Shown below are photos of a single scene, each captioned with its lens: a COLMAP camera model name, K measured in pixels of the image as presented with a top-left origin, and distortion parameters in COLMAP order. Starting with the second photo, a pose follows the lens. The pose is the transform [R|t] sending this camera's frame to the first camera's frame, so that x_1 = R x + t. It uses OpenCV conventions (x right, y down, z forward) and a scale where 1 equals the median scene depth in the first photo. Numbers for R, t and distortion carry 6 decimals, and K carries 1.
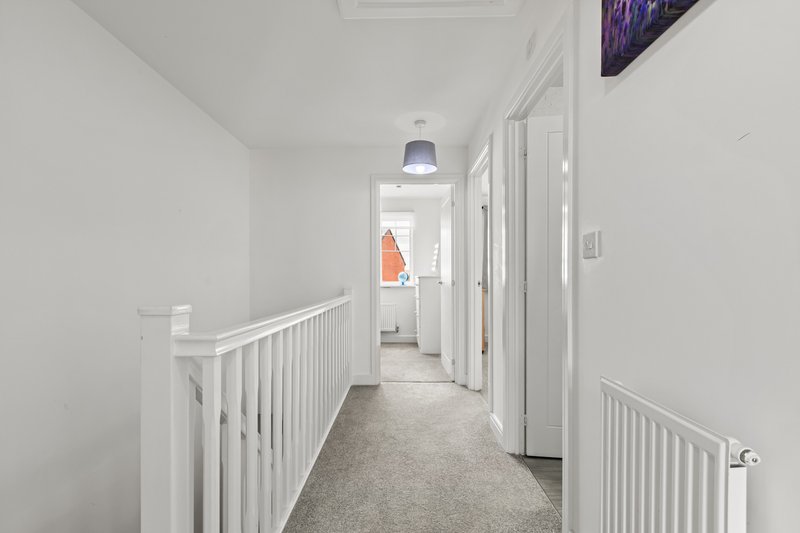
lens RADIAL K [[393.6, 0, 398.7], [0, 393.6, 280.4], [0, 0, 1]] dist [0.000047, -0.000080]
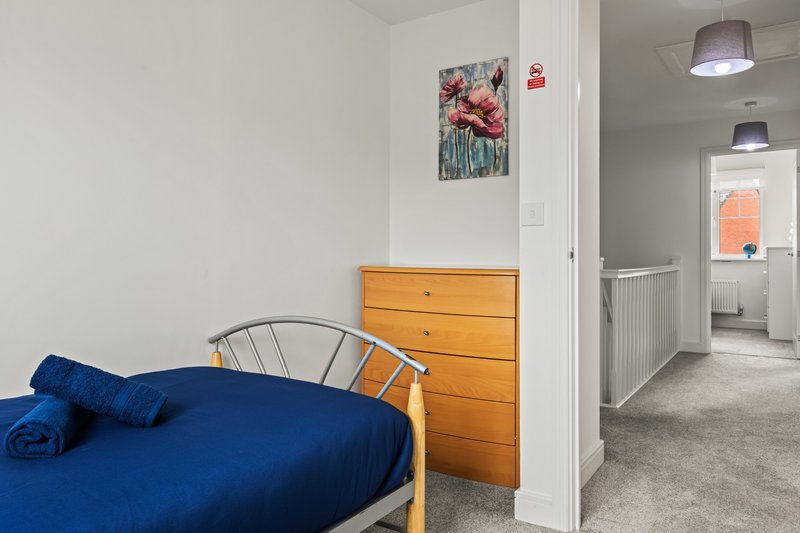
lens RADIAL K [[537.9, 0, 400.8], [0, 537.9, 256.8], [0, 0, 1]] dist [-0.002765, -0.001923]
pose [[0.827344, 0.001355, -0.561695, 0.069280], [-0.001944, 0.999998, -0.000451, 0.016808], [0.561693, 0.001465, 0.827345, -0.597043]]
